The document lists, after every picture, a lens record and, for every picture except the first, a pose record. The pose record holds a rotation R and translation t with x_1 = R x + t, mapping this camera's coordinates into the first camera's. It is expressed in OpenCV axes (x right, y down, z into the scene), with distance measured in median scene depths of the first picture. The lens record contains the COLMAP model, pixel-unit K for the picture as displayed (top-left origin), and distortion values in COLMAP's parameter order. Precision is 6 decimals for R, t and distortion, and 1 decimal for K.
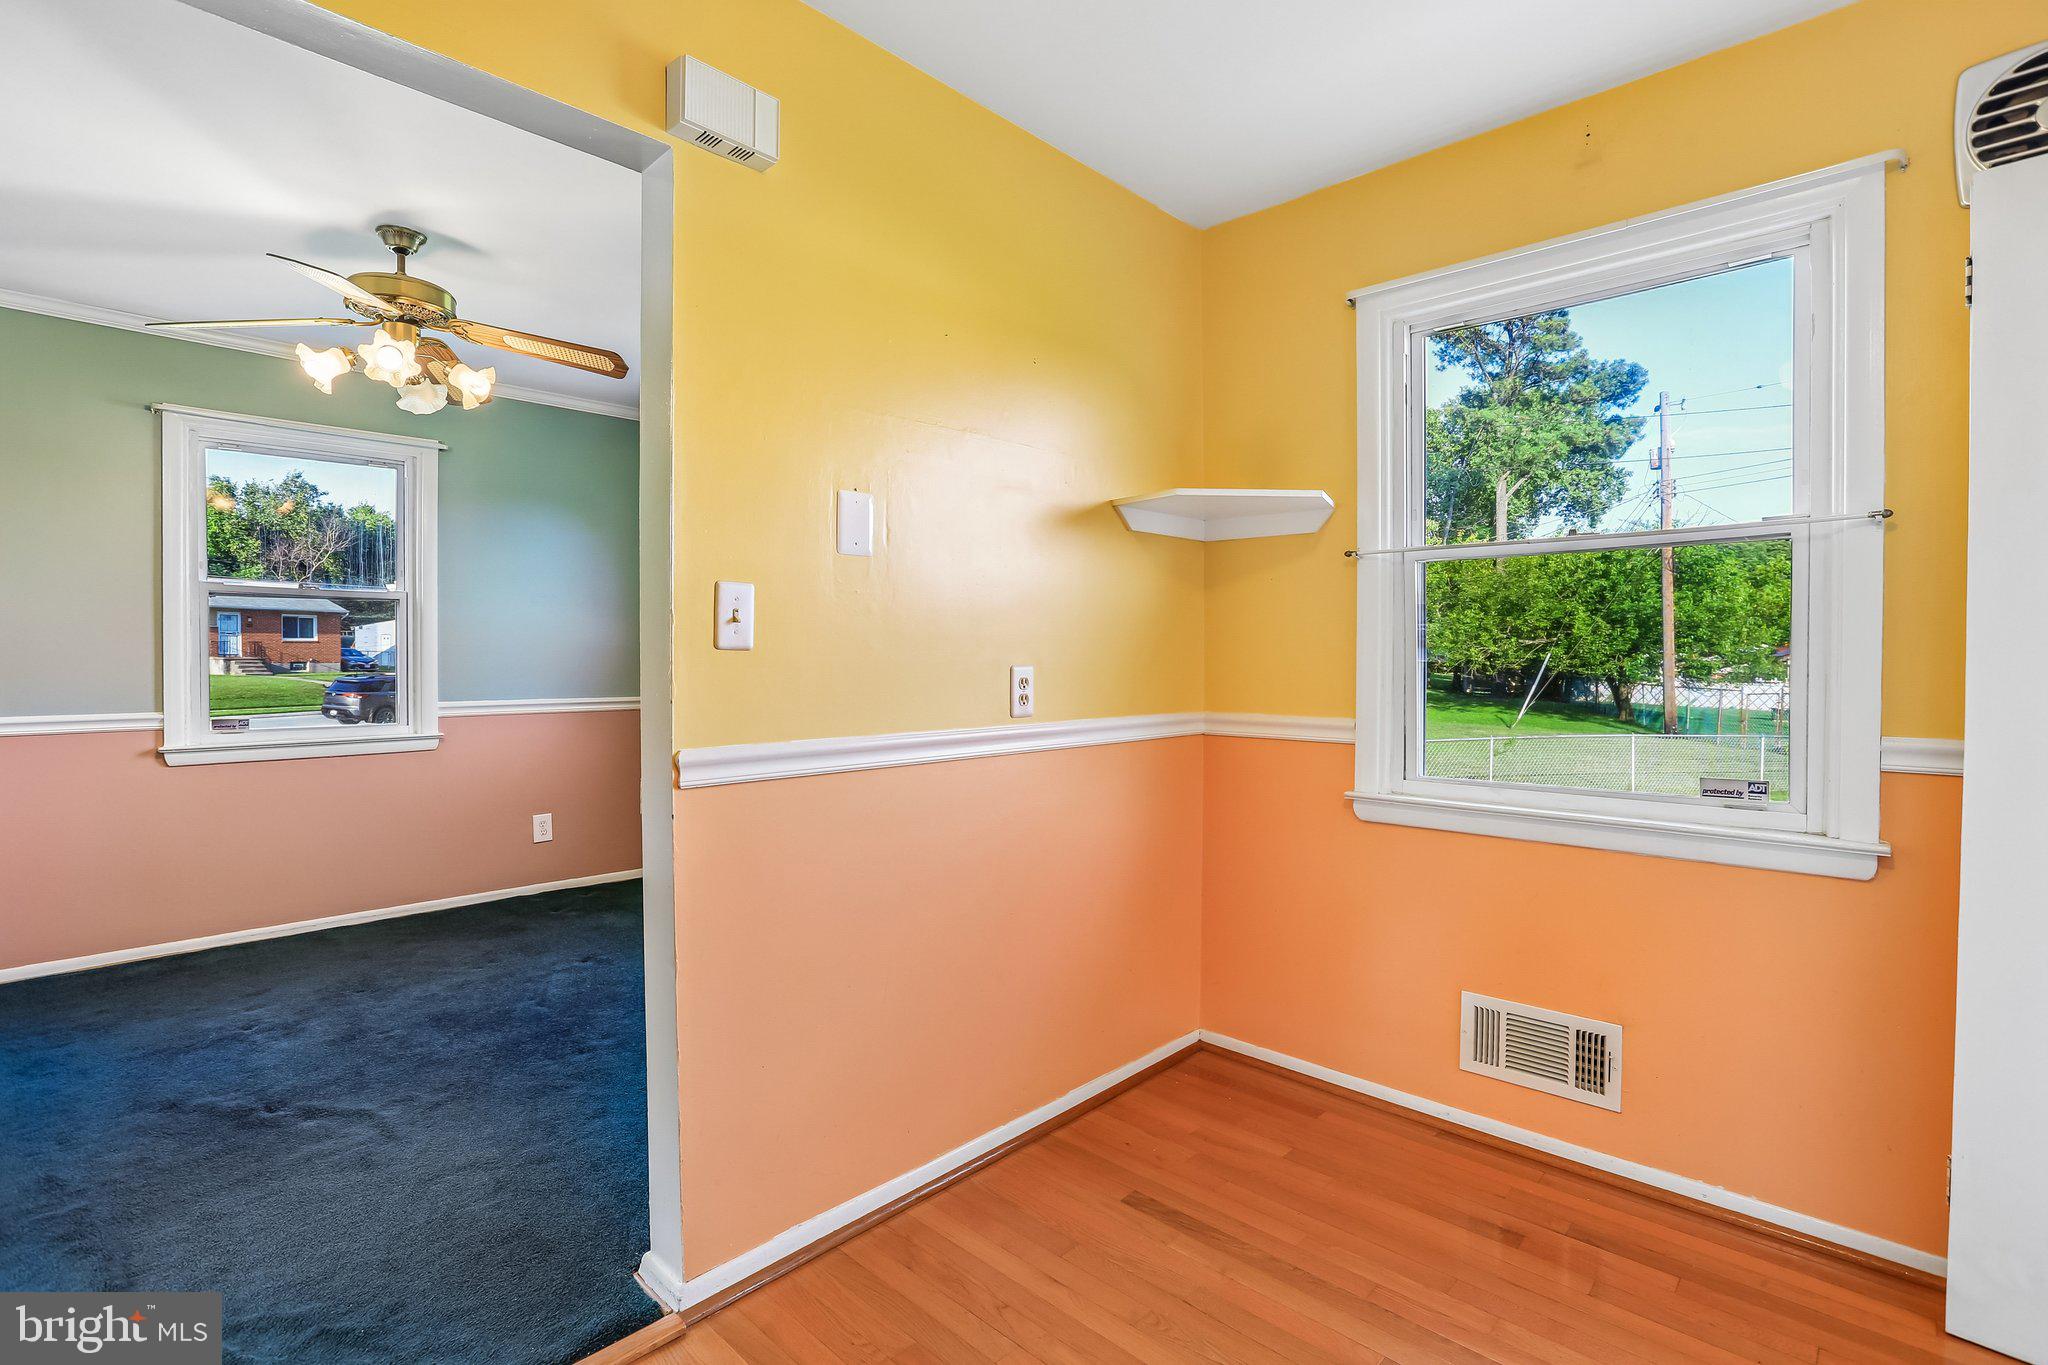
lens RADIAL K [[948.1, 0, 1019.8], [0, 948.1, 651.9], [0, 0, 1]] dist [-0.055892, 0.020918]
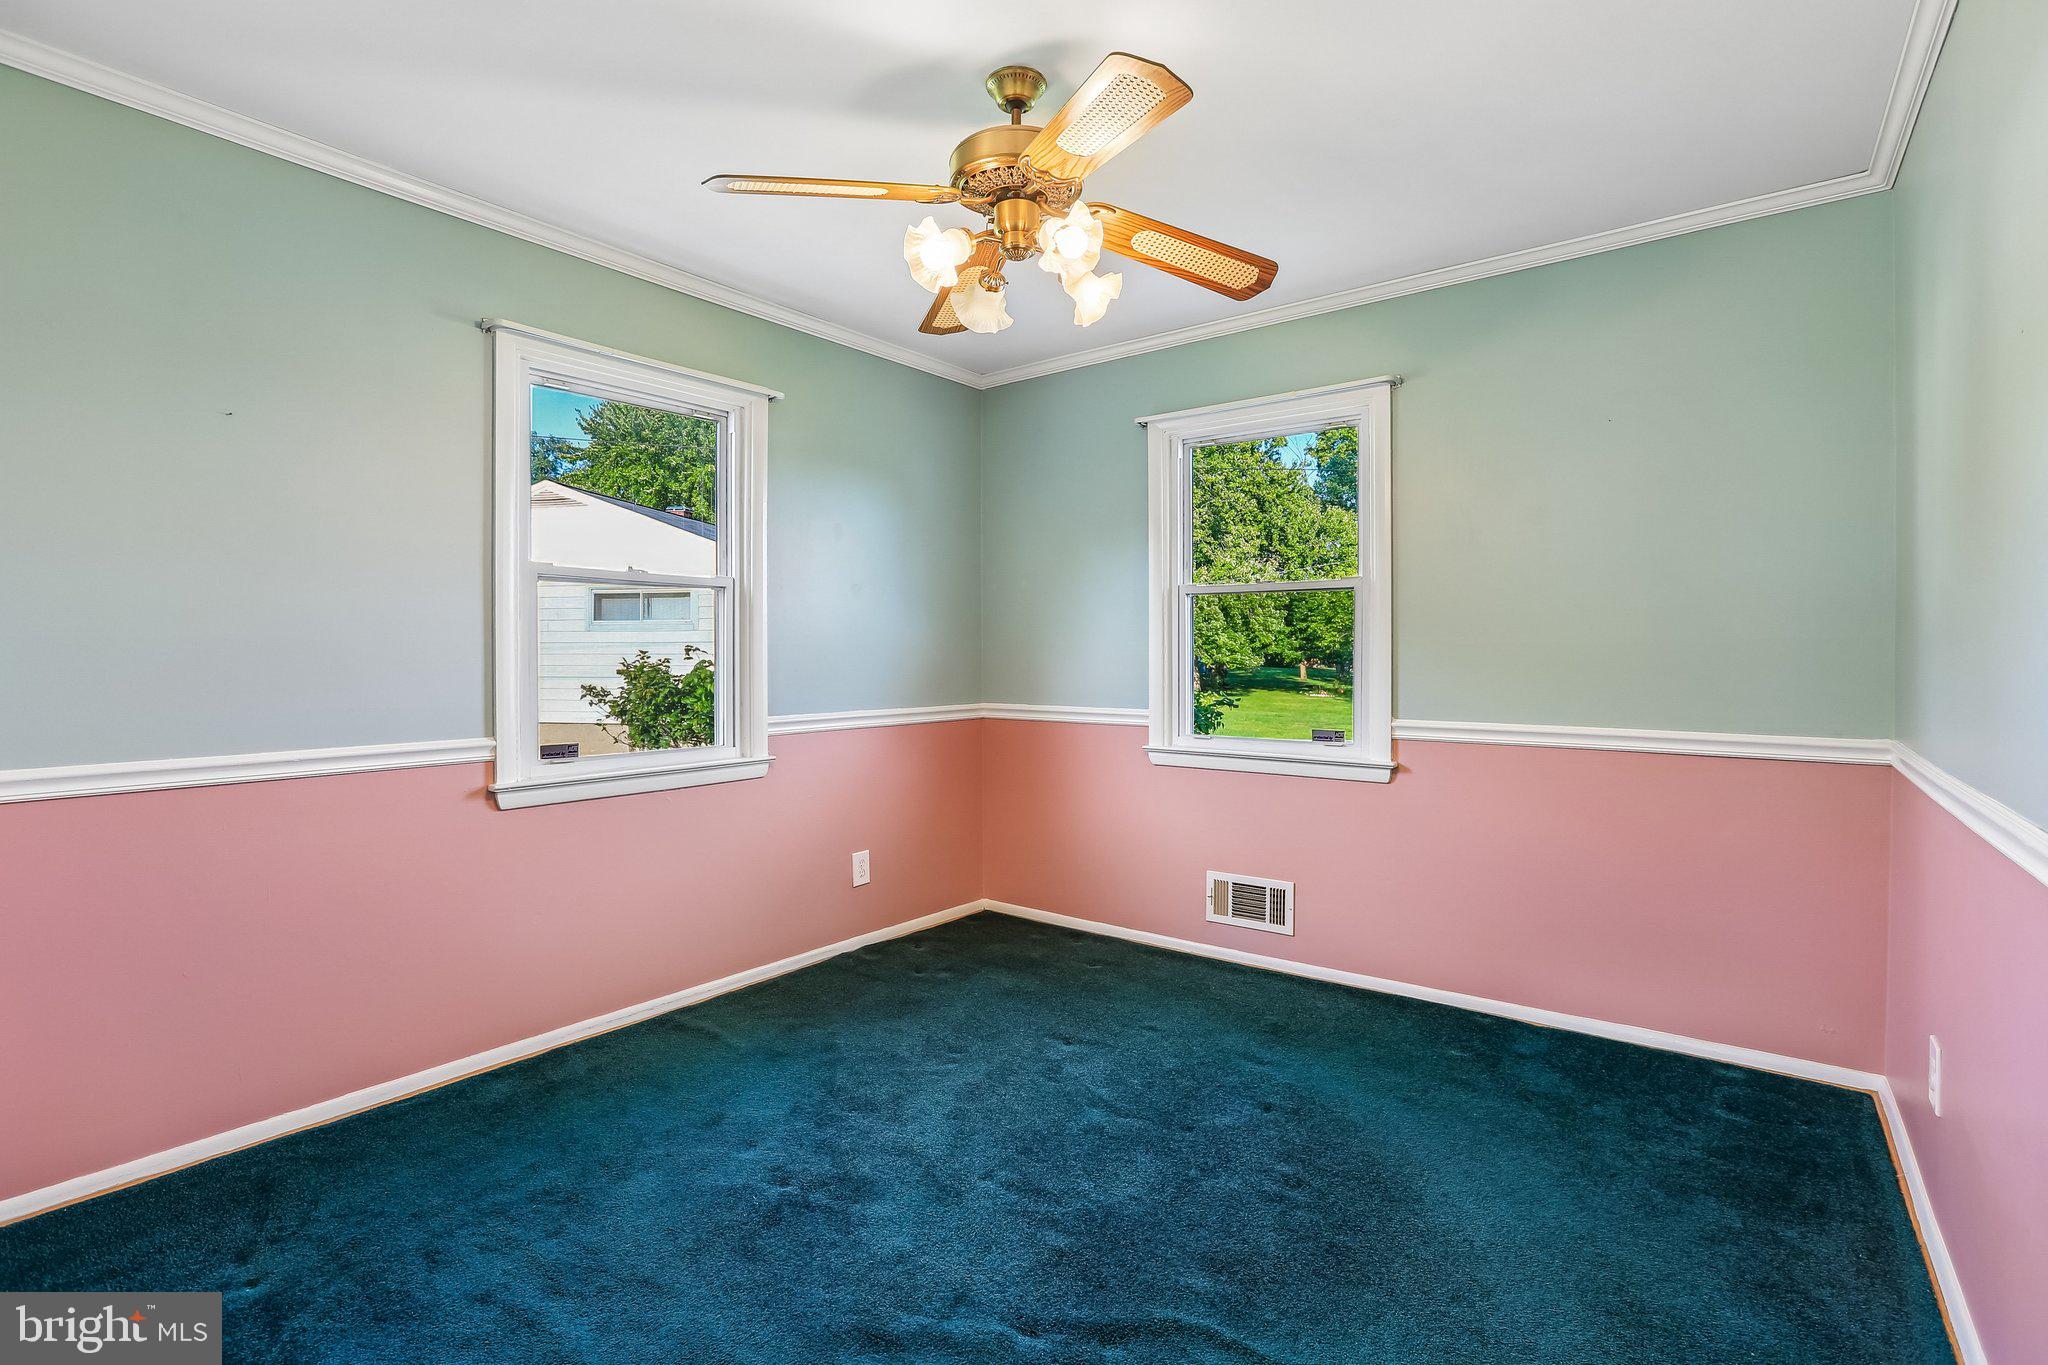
lens RADIAL K [[948.1, 0, 1019.8], [0, 948.1, 651.9], [0, 0, 1]] dist [-0.055892, 0.020918]
pose [[0.994904, -0.002899, 0.100787, -0.591044], [0.002663, 0.999993, 0.002478, -0.003558], [-0.100793, -0.002197, 0.994905, 0.212275]]
